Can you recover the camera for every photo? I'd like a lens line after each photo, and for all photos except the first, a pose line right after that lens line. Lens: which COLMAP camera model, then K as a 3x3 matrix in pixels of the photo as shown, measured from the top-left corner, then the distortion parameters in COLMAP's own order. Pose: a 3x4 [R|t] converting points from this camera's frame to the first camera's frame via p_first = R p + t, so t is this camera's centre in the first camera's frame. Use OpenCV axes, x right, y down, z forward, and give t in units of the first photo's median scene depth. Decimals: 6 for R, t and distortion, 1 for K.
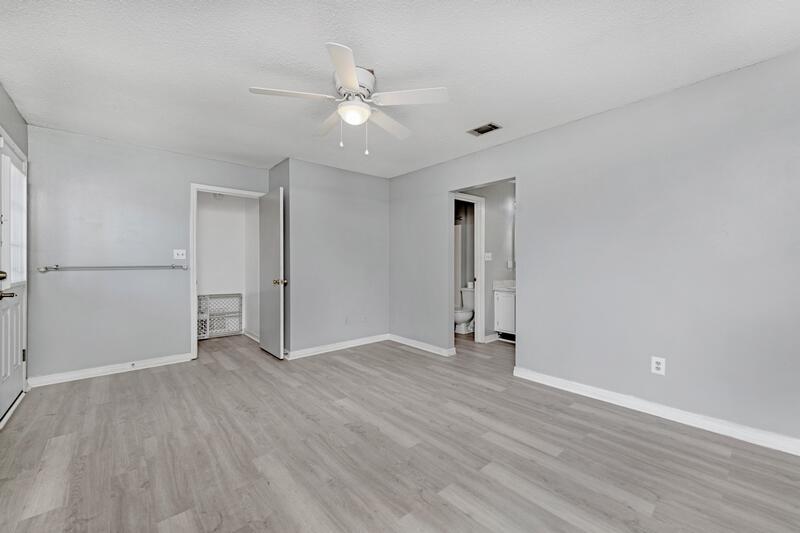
lens RADIAL K [[327.6, 0, 407.1], [0, 327.6, 265.8], [0, 0, 1]] dist [0.015914, -0.002731]
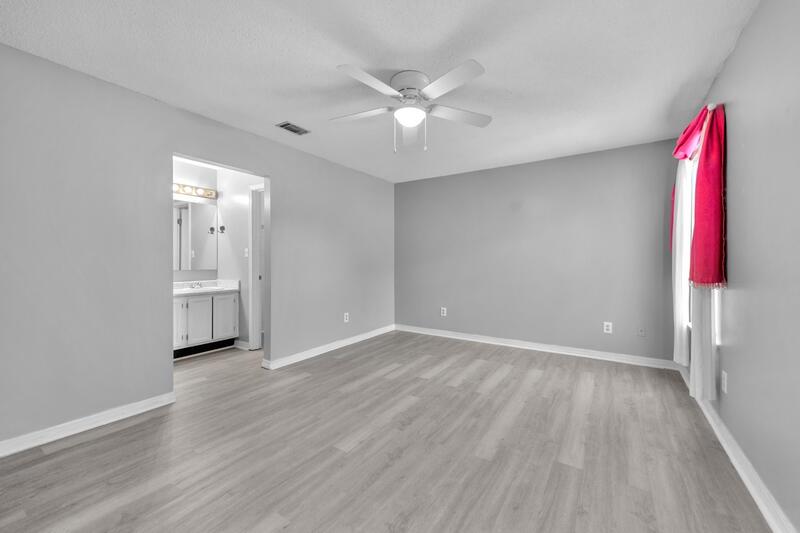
lens RADIAL K [[327.6, 0, 414.8], [0, 327.6, 258.9], [0, 0, 1]] dist [0.015914, -0.002731]
pose [[-0.299675, 0.005132, 0.954028, -1.022440], [0.011191, 0.999936, -0.001864, -0.005826], [-0.953976, 0.010118, -0.299713, 1.147843]]
